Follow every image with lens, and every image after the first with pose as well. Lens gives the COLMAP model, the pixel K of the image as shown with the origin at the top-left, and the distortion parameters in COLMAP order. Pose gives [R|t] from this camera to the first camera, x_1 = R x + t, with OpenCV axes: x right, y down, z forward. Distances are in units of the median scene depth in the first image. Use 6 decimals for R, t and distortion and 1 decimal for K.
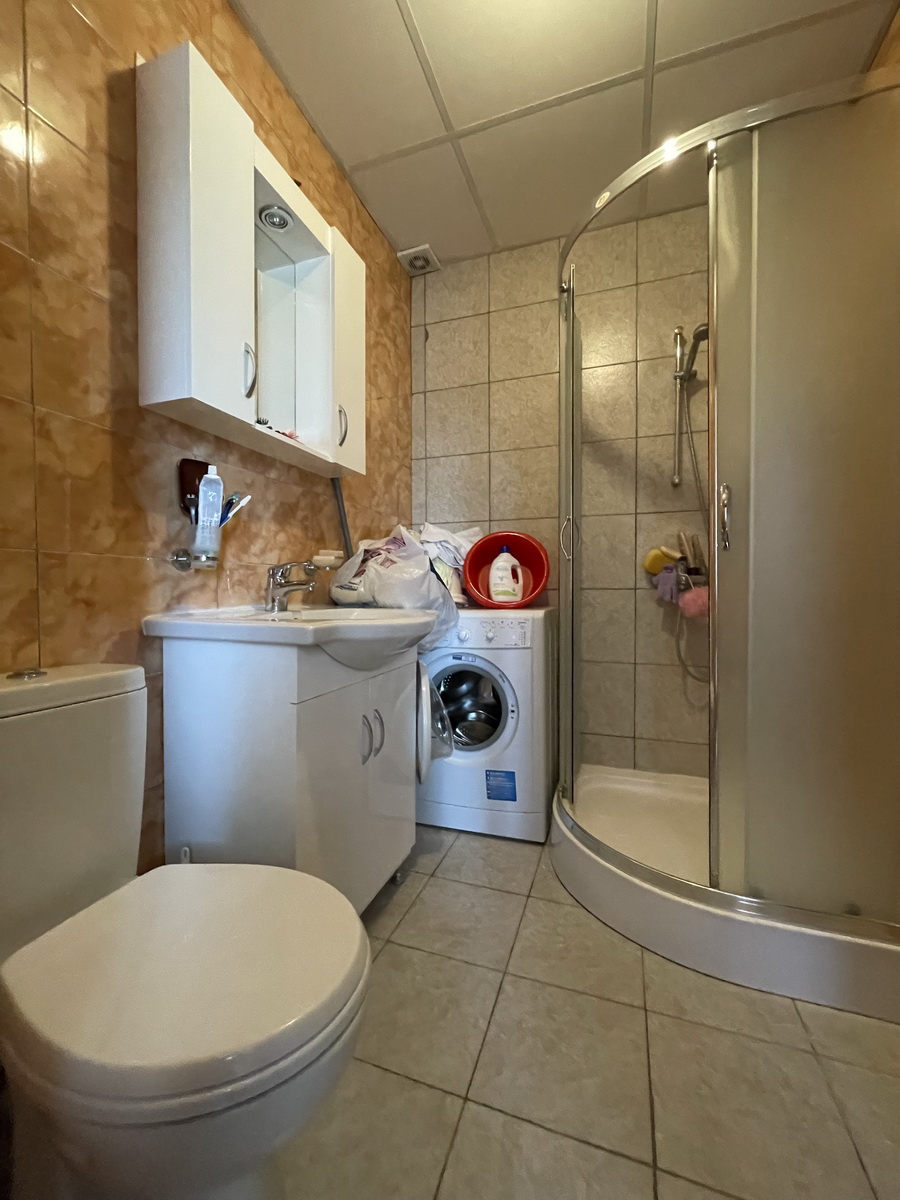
lens RADIAL K [[486.2, 0, 450.0], [0, 486.2, 600.0], [0, 0, 1]] dist [-0.003066, 0.000271]
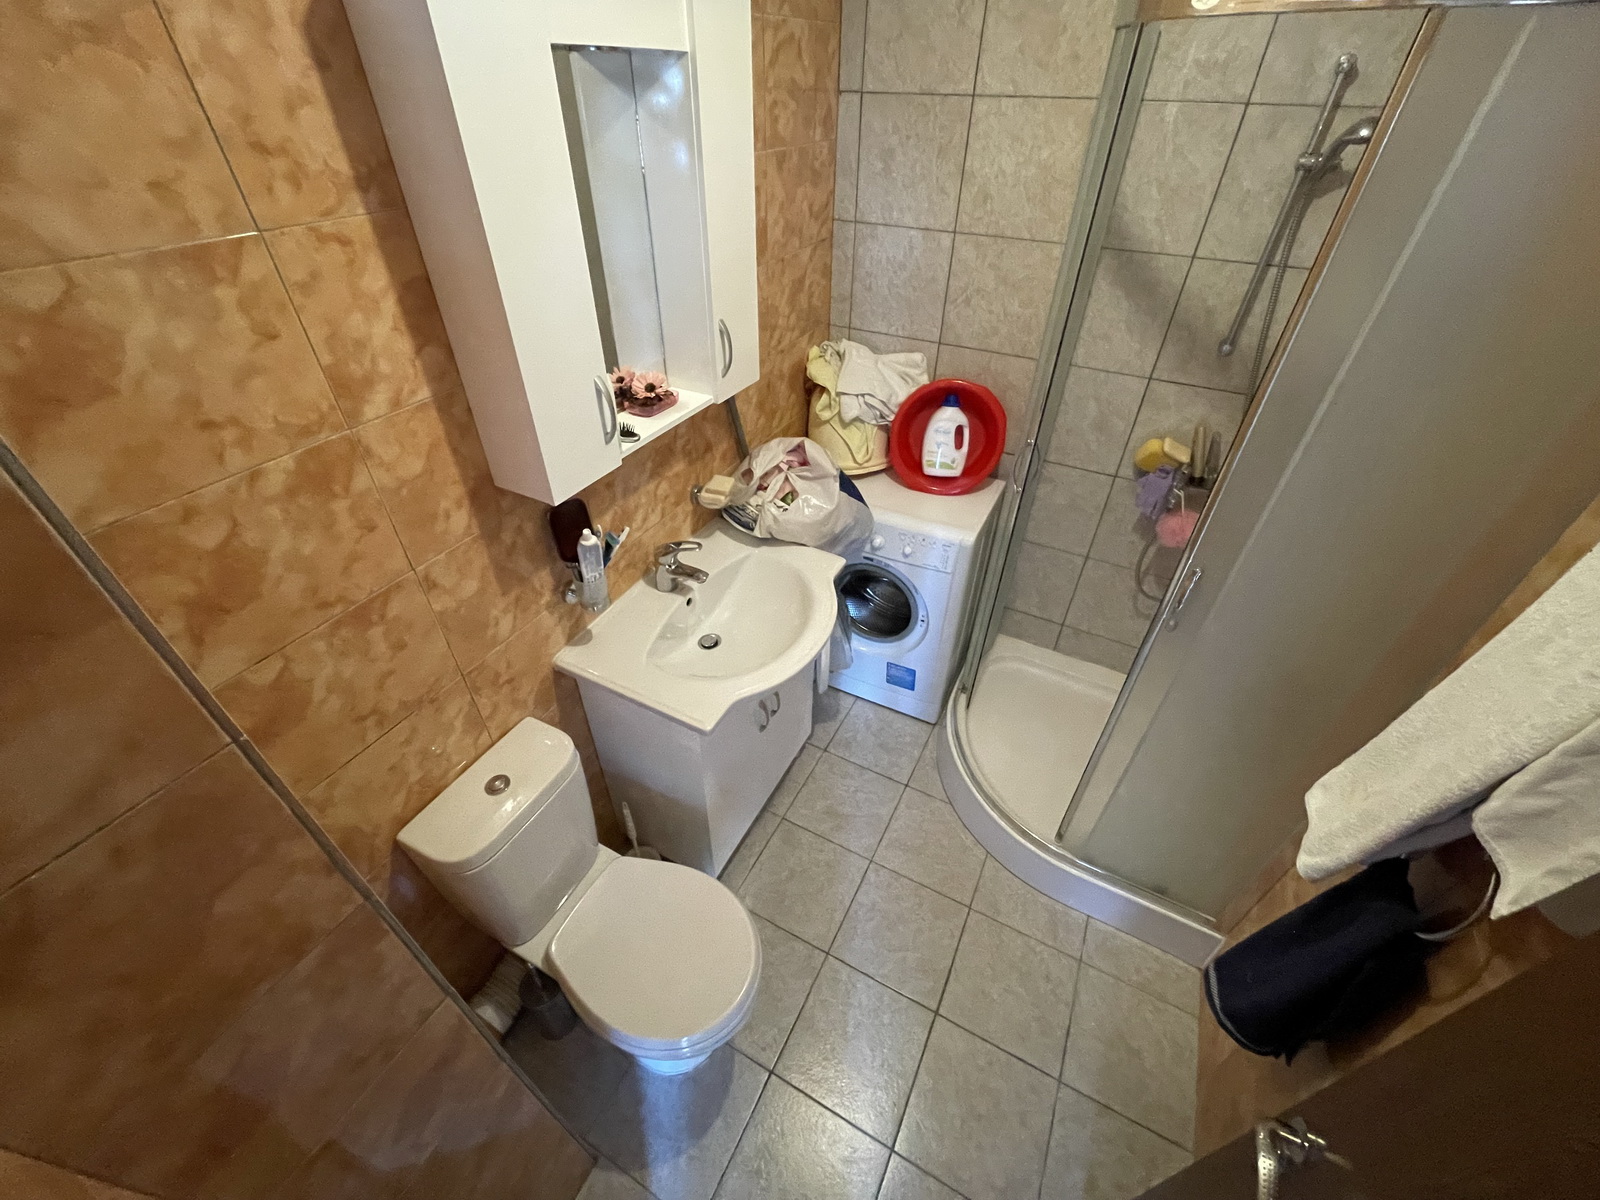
lens RADIAL K [[648.2, 0, 800.0], [0, 648.2, 600.0], [0, 0, 1]] dist [-0.003066, 0.000271]
pose [[0.989485, 0.101385, -0.103151, 0.020380], [-0.016775, 0.788819, 0.614396, -0.515197], [0.143658, -0.606206, 0.782226, 0.026138]]
